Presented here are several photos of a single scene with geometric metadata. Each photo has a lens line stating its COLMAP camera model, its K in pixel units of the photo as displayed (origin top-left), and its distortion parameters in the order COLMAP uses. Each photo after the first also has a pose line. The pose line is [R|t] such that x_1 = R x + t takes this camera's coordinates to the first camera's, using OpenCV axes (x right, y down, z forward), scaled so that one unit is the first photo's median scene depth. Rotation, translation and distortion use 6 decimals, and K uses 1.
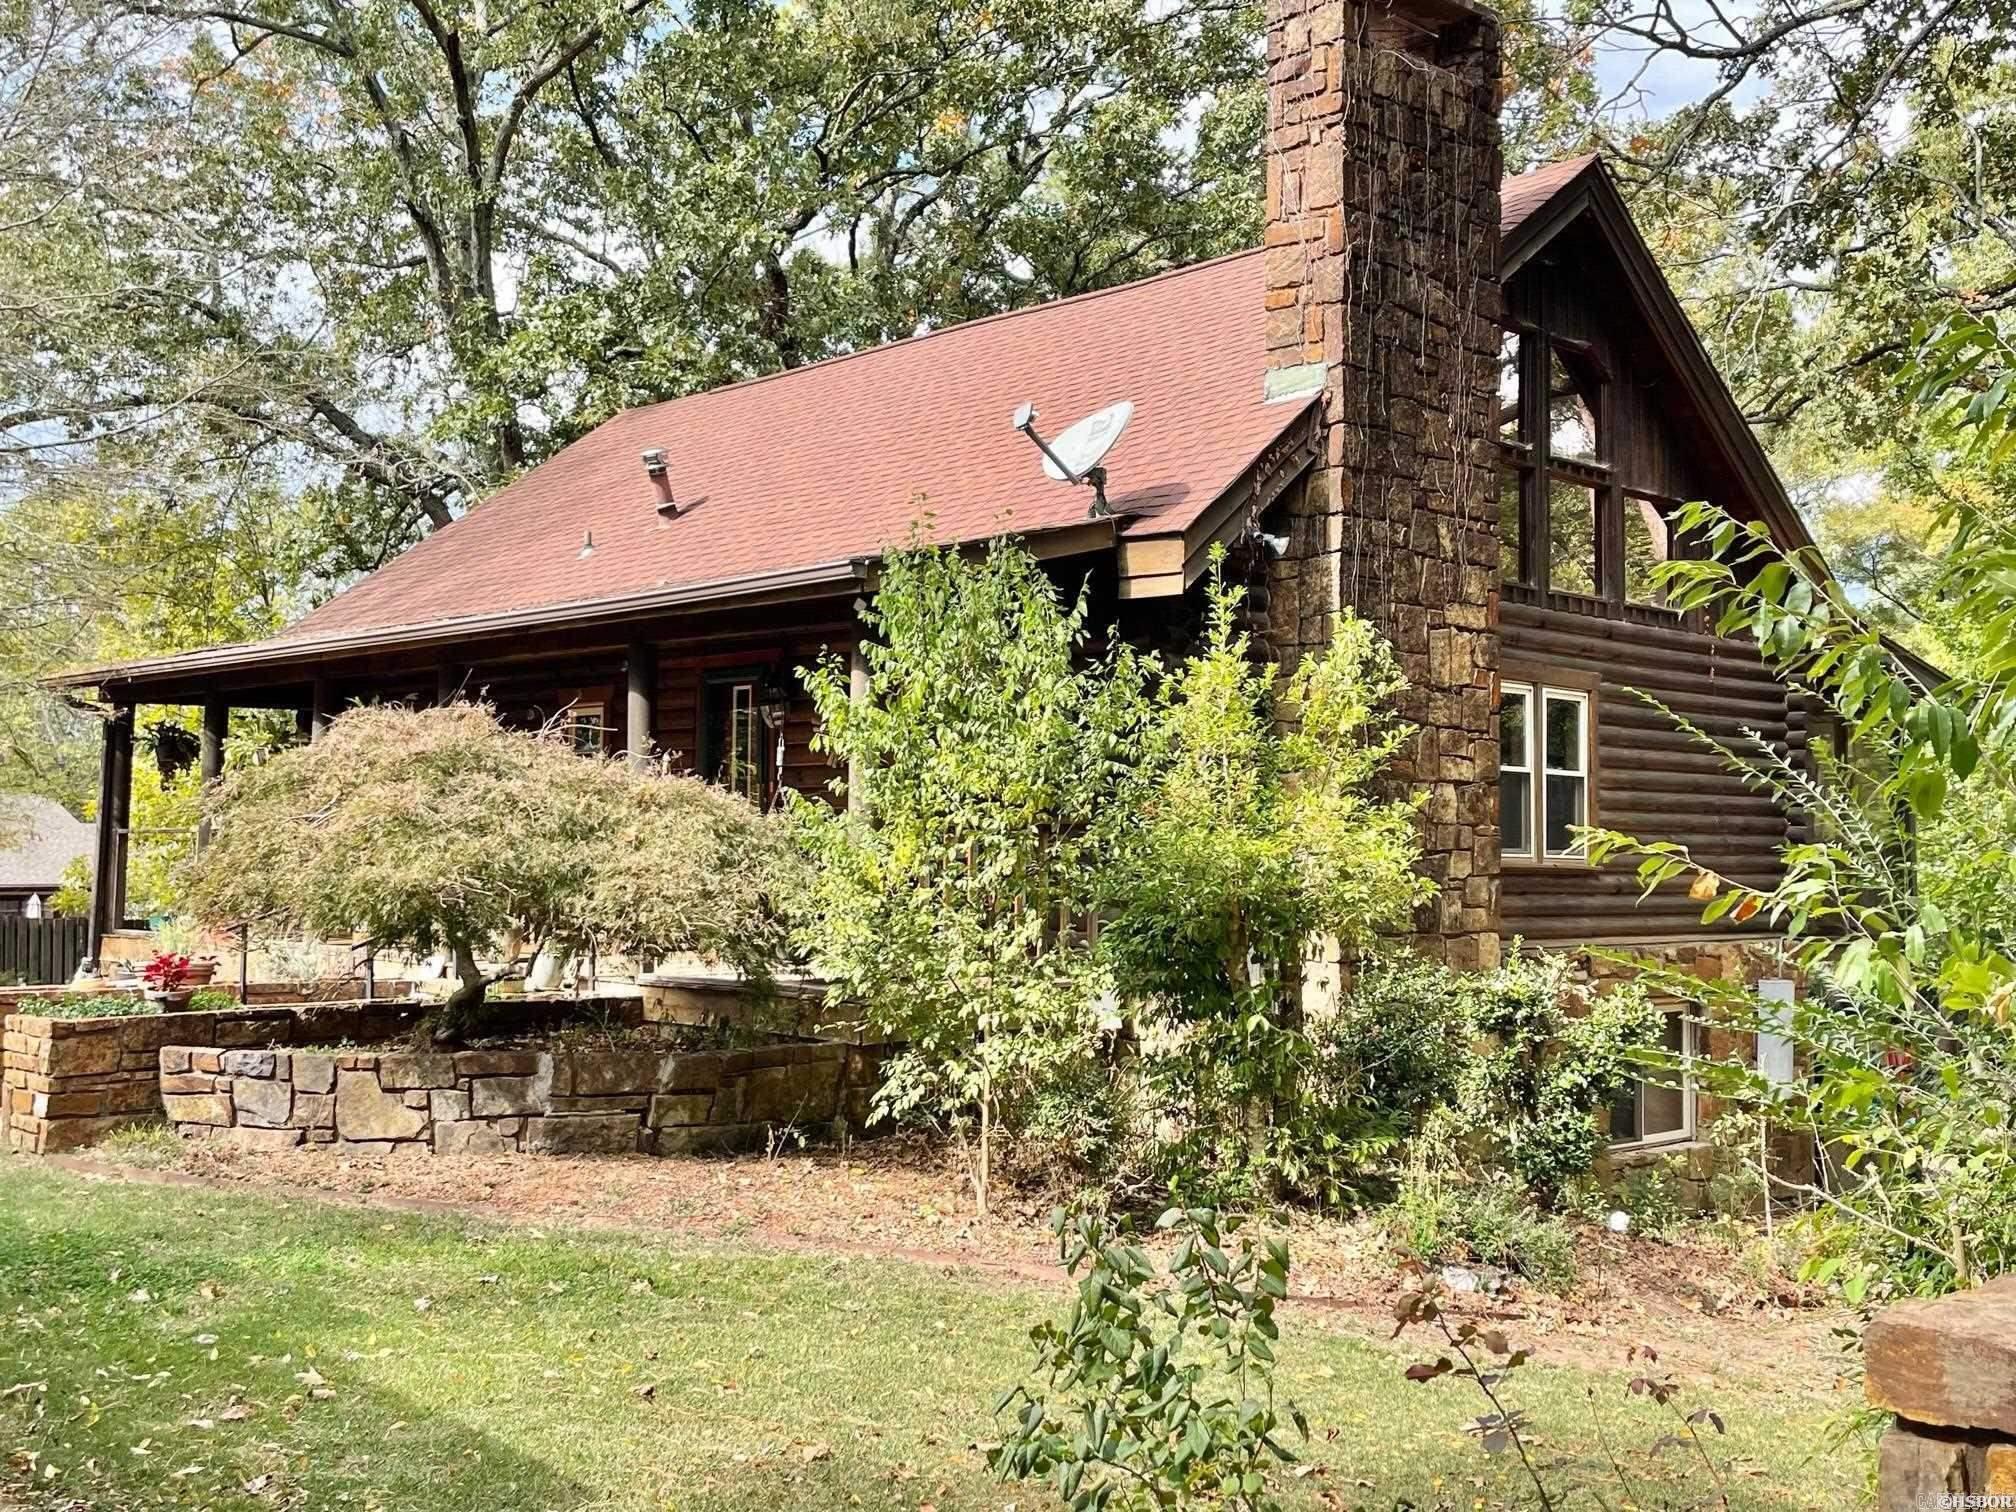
lens RADIAL K [[2042.6, 0, 1008.0], [0, 2042.6, 756.0], [0, 0, 1]] dist [0.149934, 0.000504]
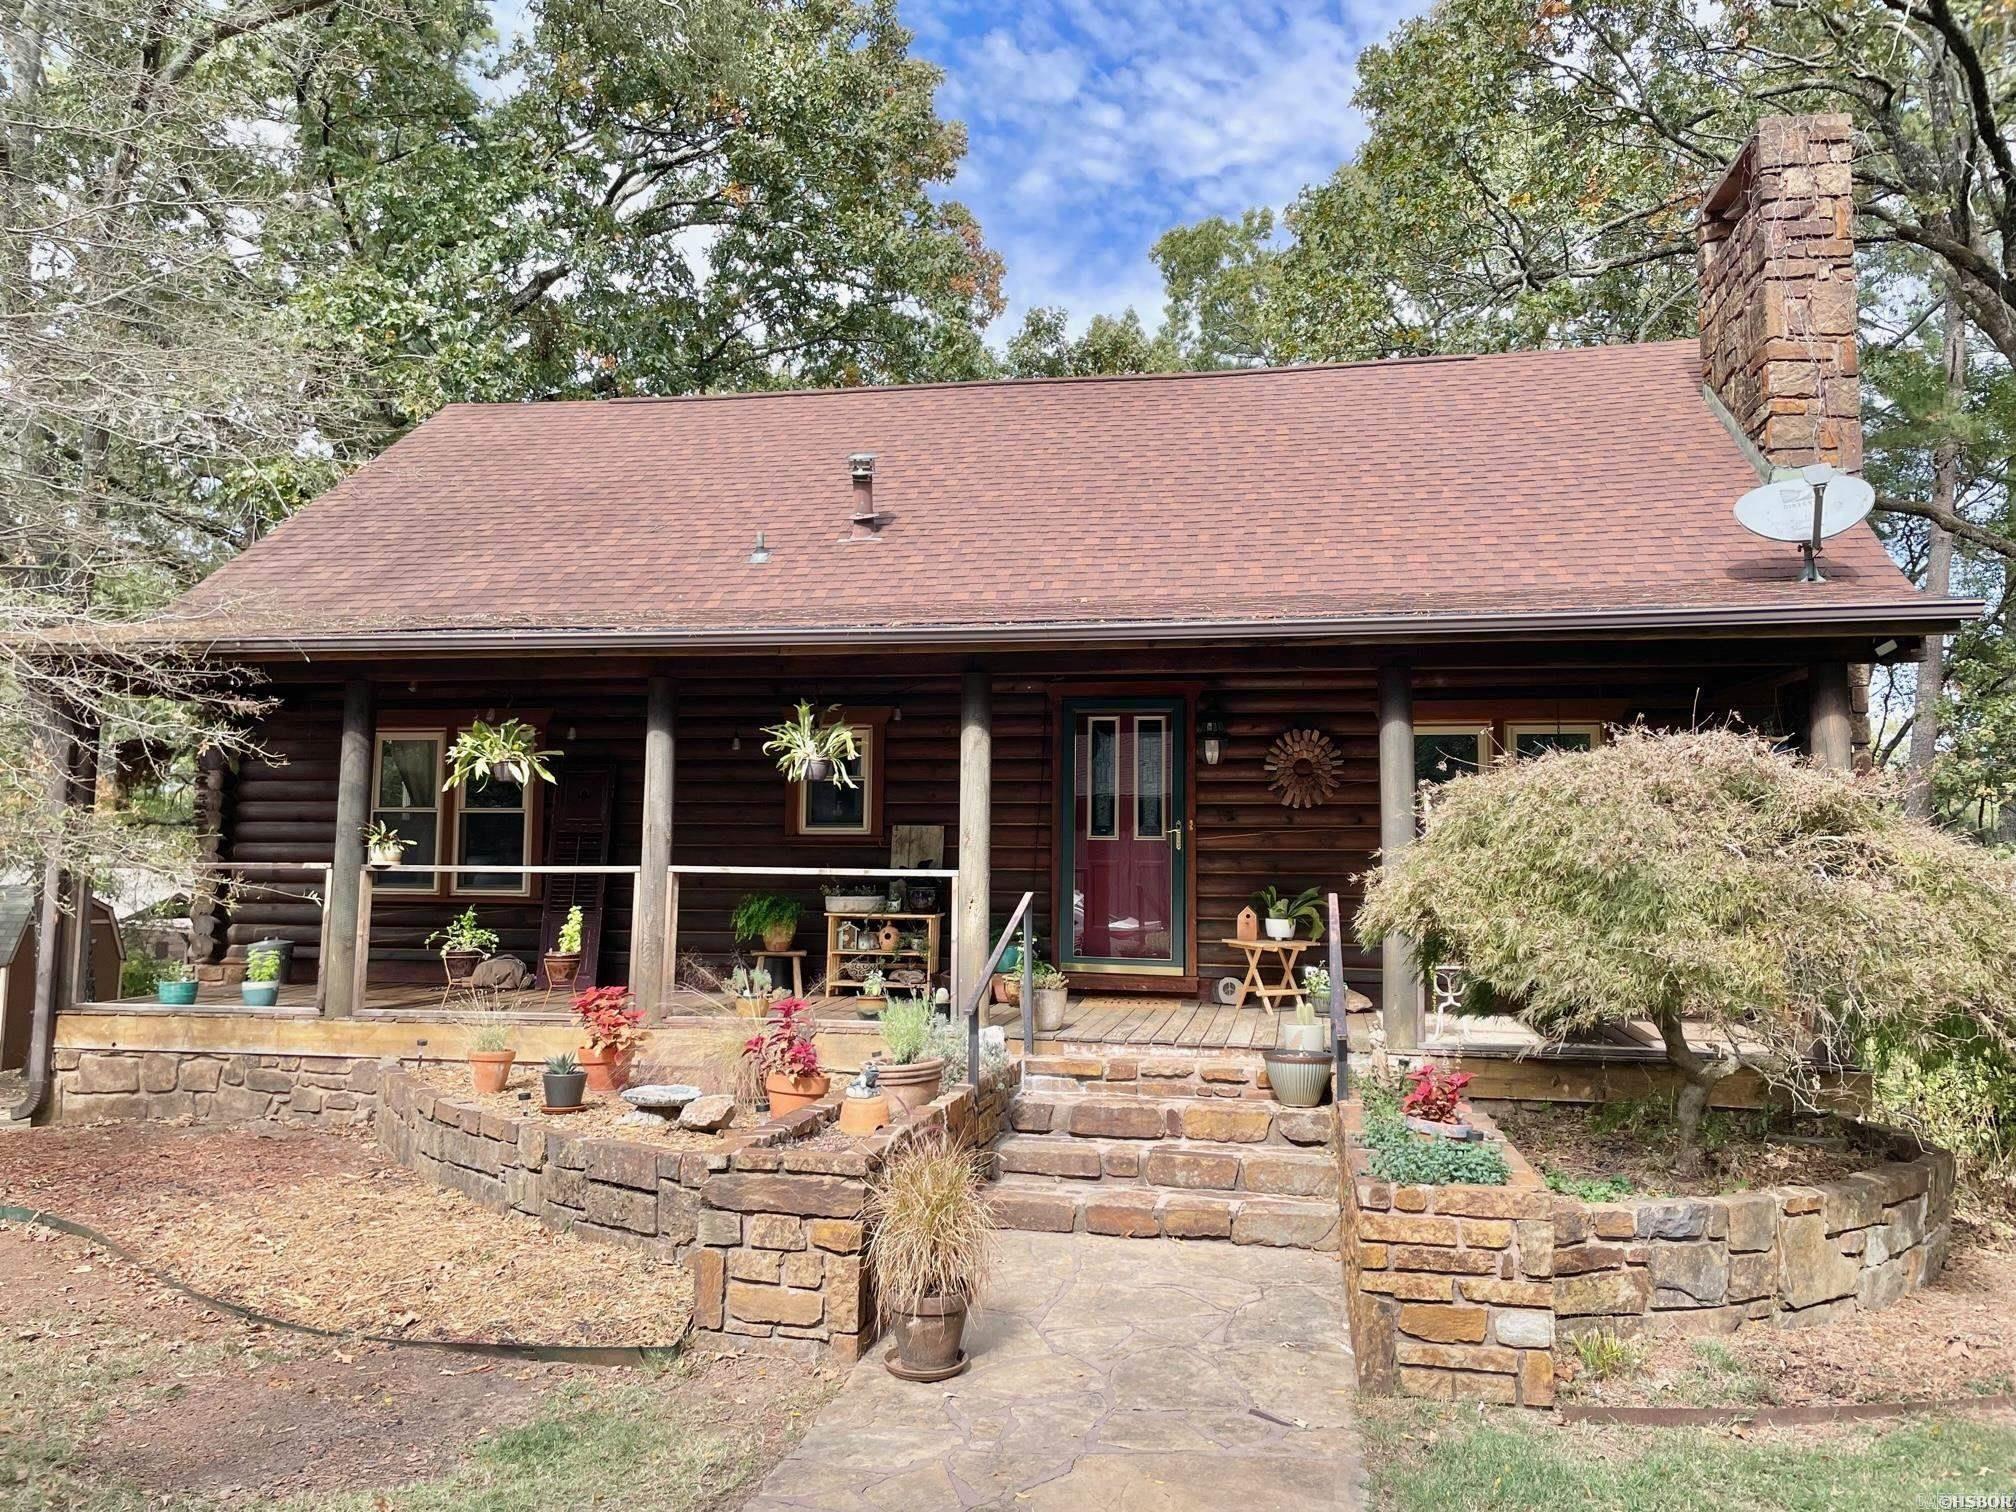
lens RADIAL K [[1481.8, 0, 1008.0], [0, 1481.8, 756.0], [0, 0, 1]] dist [0.080930, -0.002138]
pose [[0.816075, 0.046579, 0.576066, -0.684136], [-0.031725, 0.998855, -0.035821, 0.012080], [-0.577075, 0.010957, 0.816618, 0.568754]]
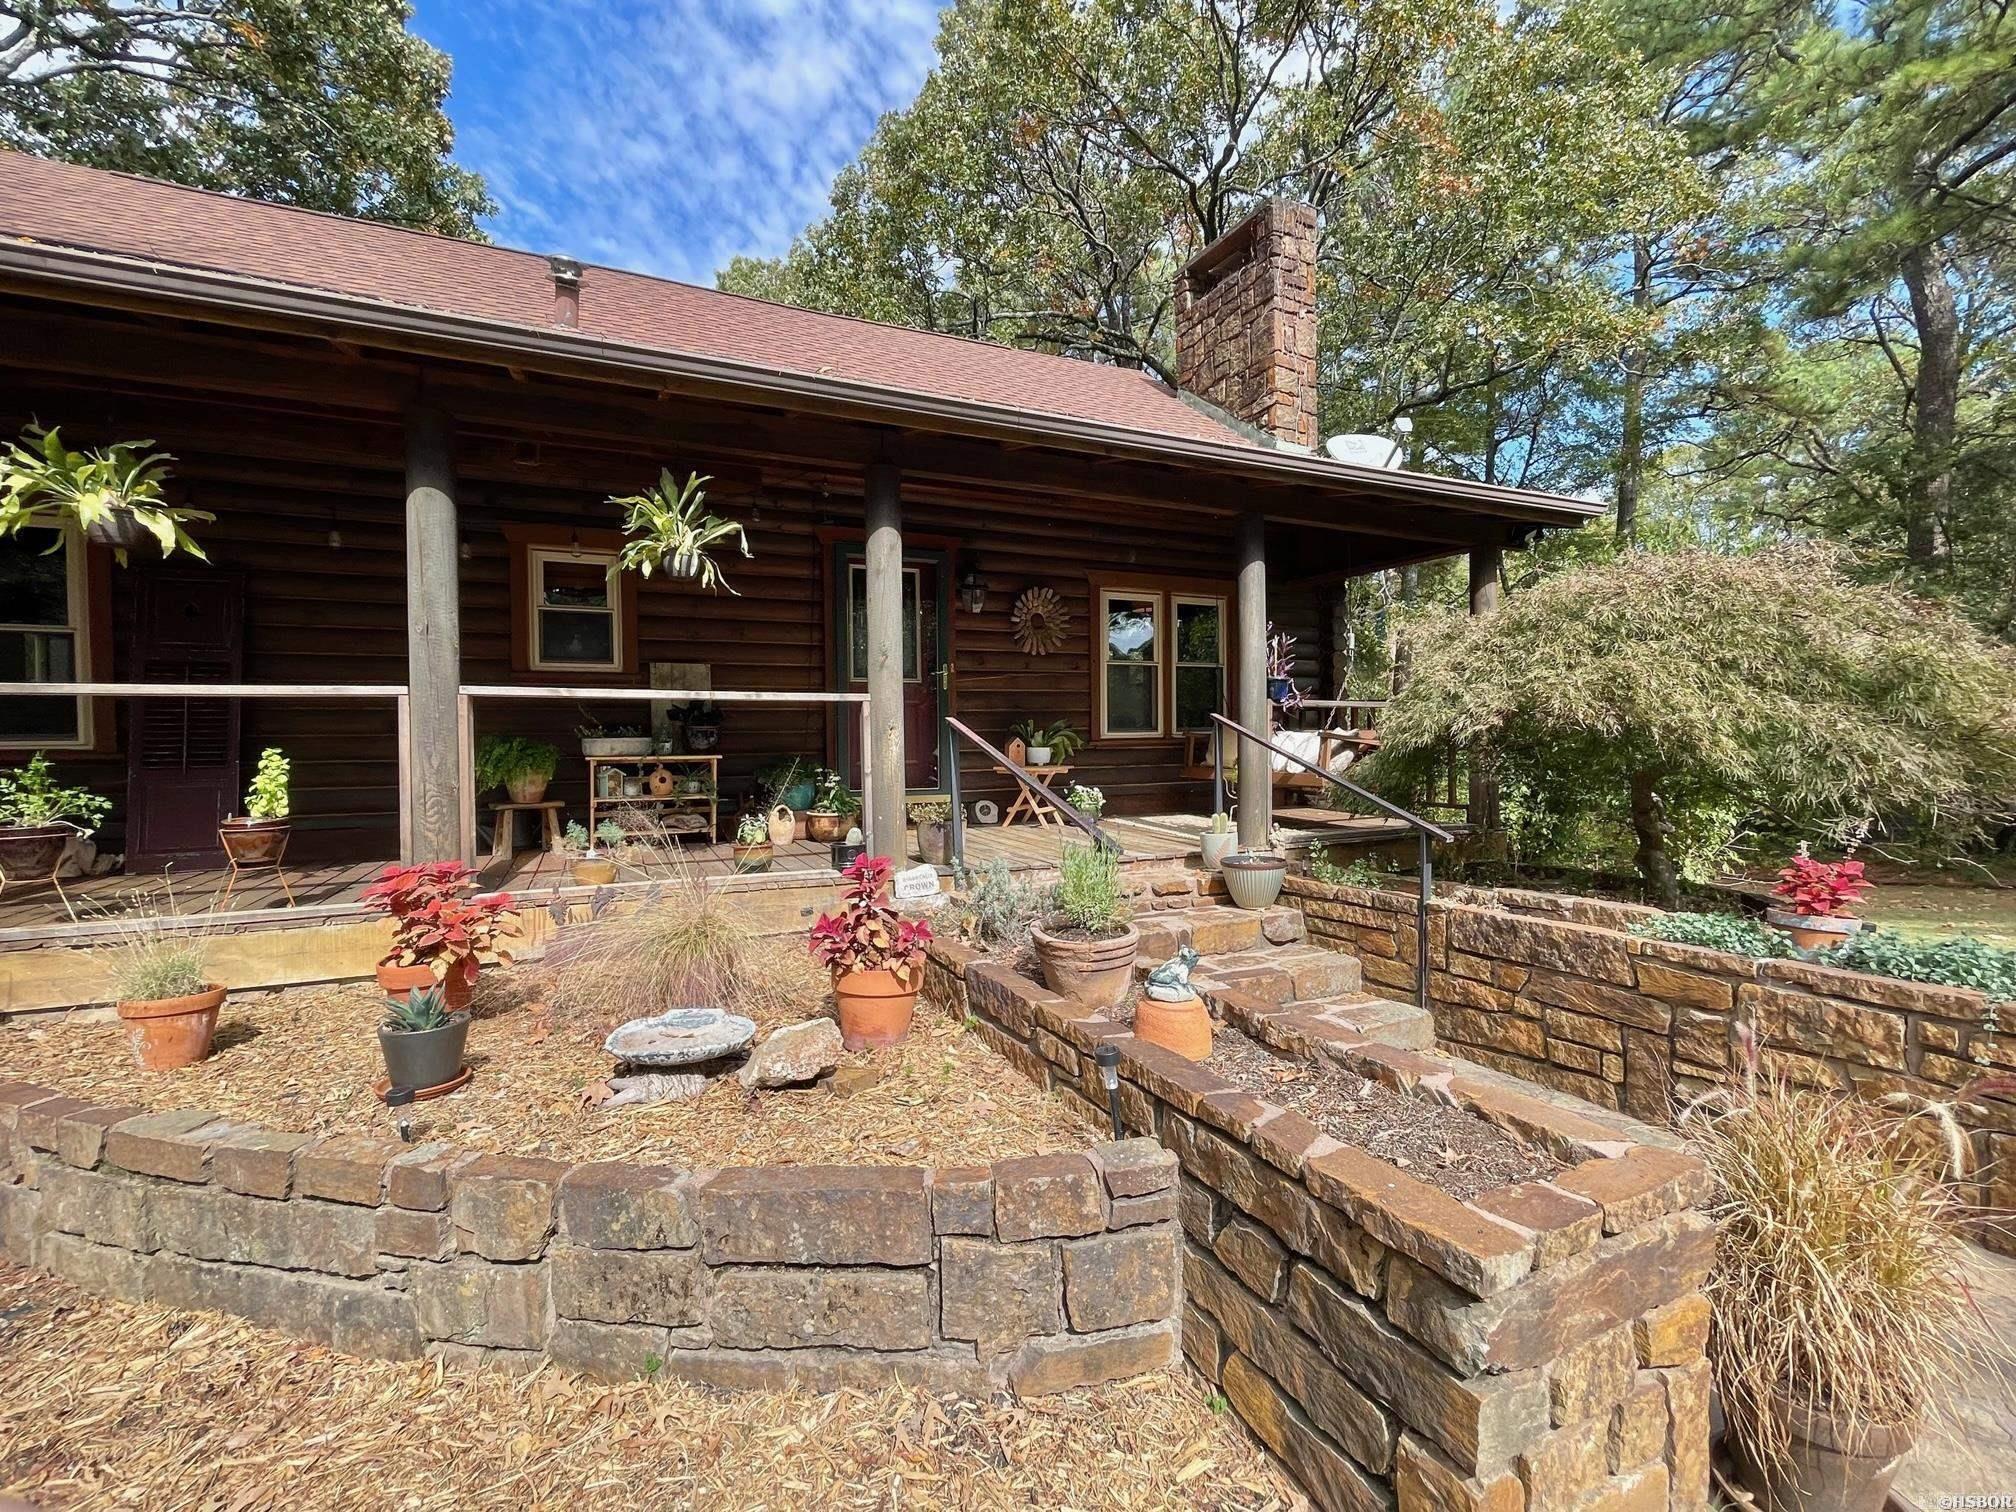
lens RADIAL K [[862.5, 0, 1008.0], [0, 862.5, 756.0], [0, 0, 1]] dist [0.002856, 0.000250]
pose [[0.337815, -0.024287, 0.940899, -0.616376], [-0.026508, 0.999025, 0.035305, 0.051785], [-0.940839, -0.036868, 0.336842, 0.964334]]
